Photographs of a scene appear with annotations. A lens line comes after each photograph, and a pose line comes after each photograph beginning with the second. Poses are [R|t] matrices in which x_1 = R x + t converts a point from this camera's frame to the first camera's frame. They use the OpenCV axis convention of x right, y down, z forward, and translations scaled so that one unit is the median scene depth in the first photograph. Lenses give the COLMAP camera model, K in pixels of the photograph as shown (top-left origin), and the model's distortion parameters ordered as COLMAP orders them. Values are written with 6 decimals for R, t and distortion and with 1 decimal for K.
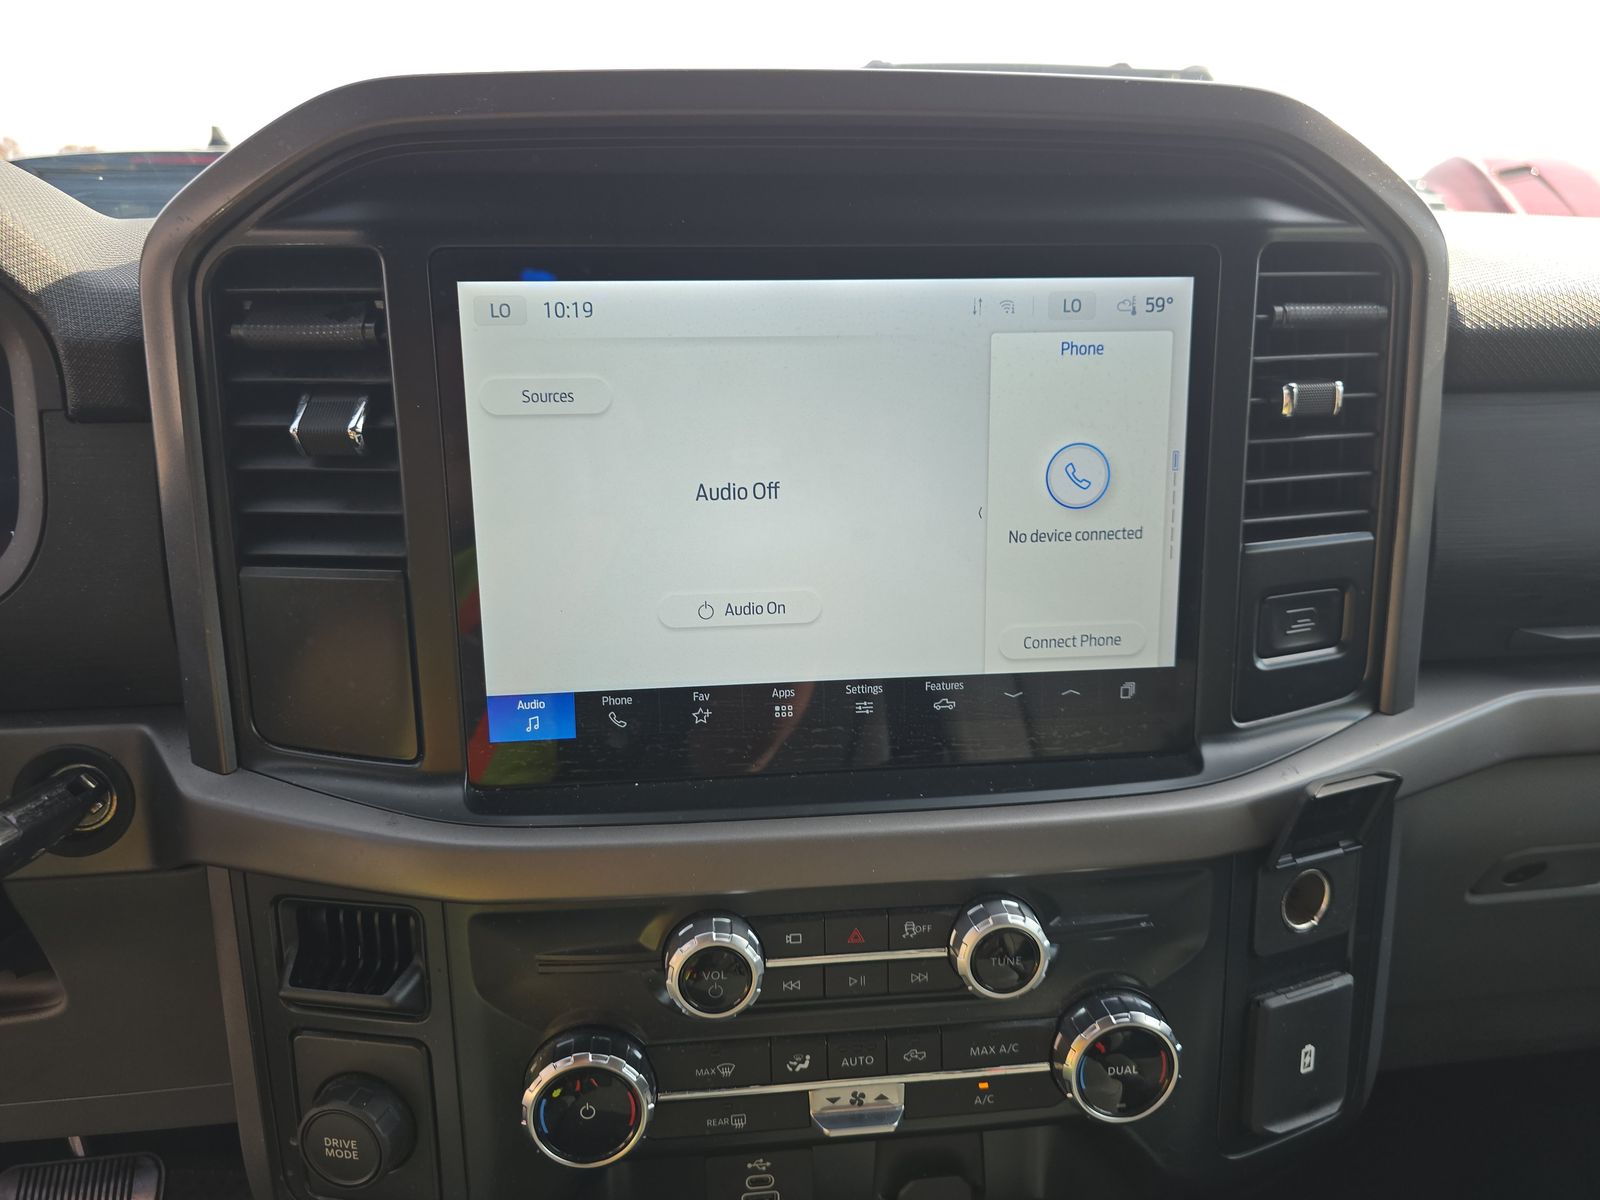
lens RADIAL K [[1070.3, 0, 800.3], [0, 1070.3, 596.6], [0, 0, 1]] dist [-0.005263, -0.001723]
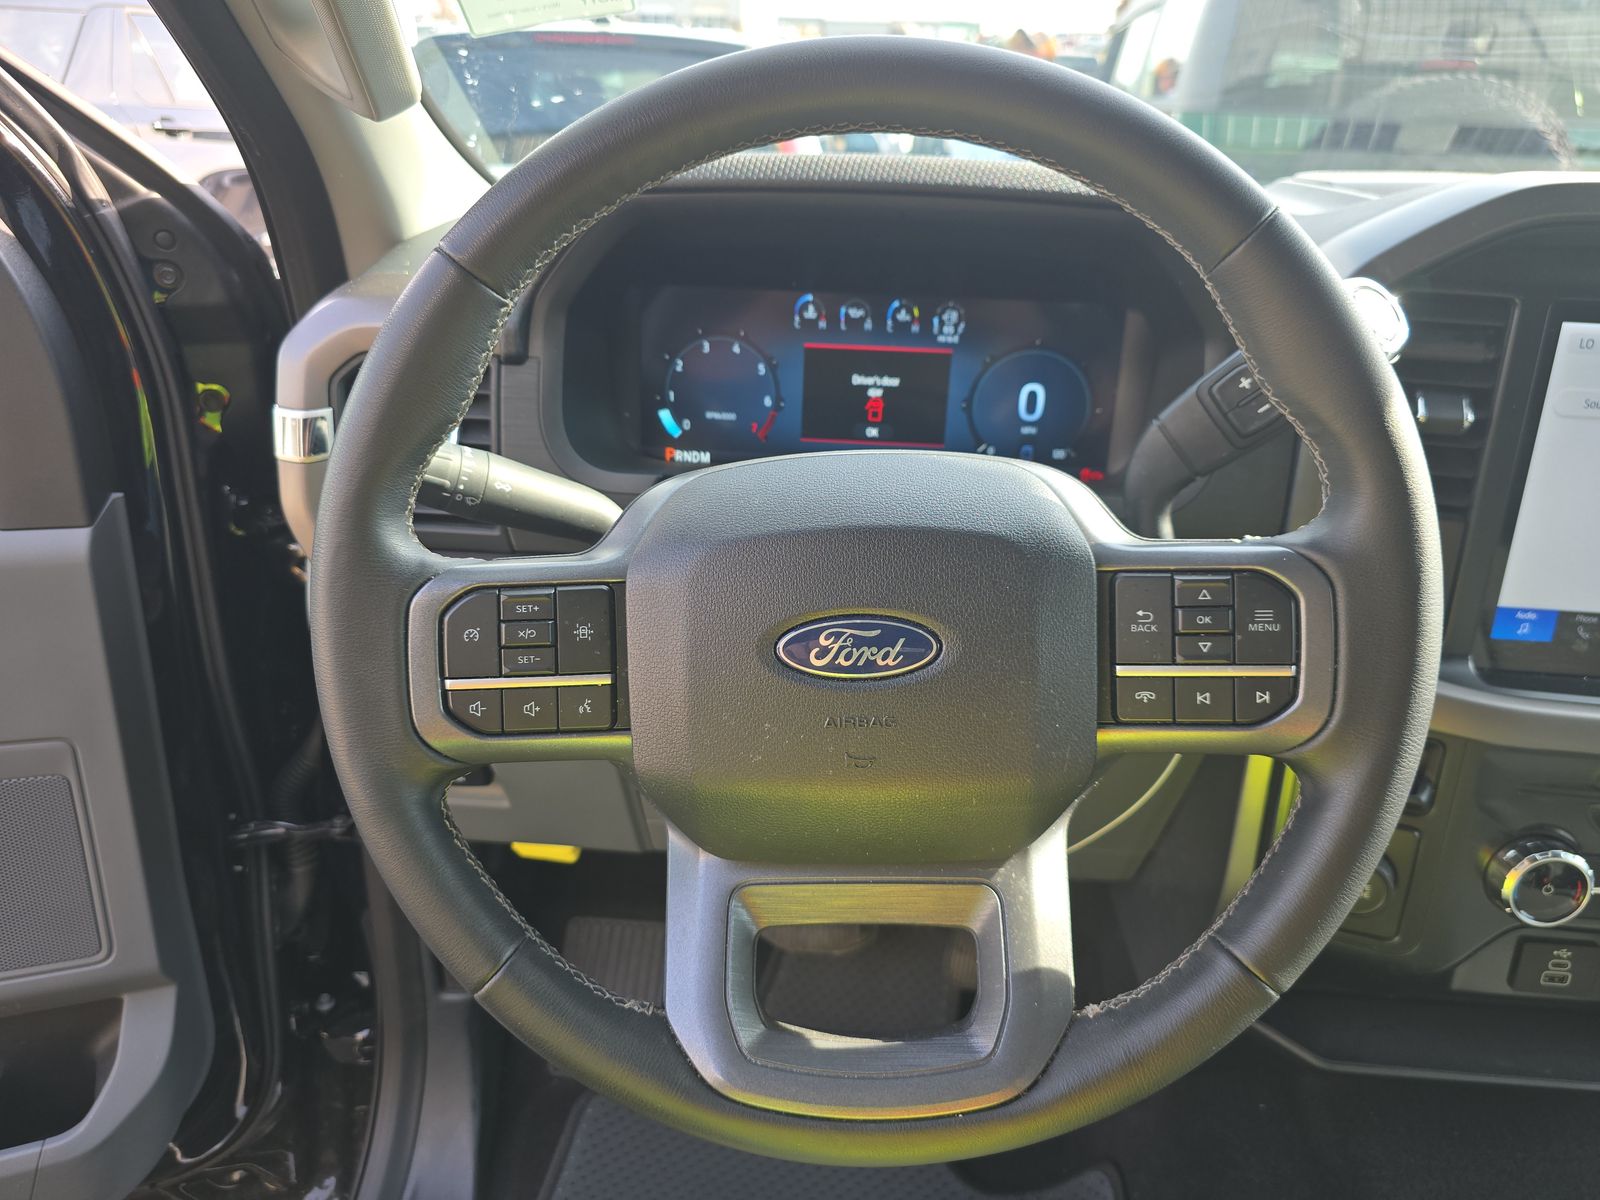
lens RADIAL K [[1070.3, 0, 800.9], [0, 1070.3, 602.1], [0, 0, 1]] dist [-0.005263, -0.001723]
pose [[0.976721, 0.112301, -0.182772, -0.945044], [-0.089952, 0.987905, 0.126300, -0.010852], [0.194745, -0.106919, 0.975009, -0.591359]]
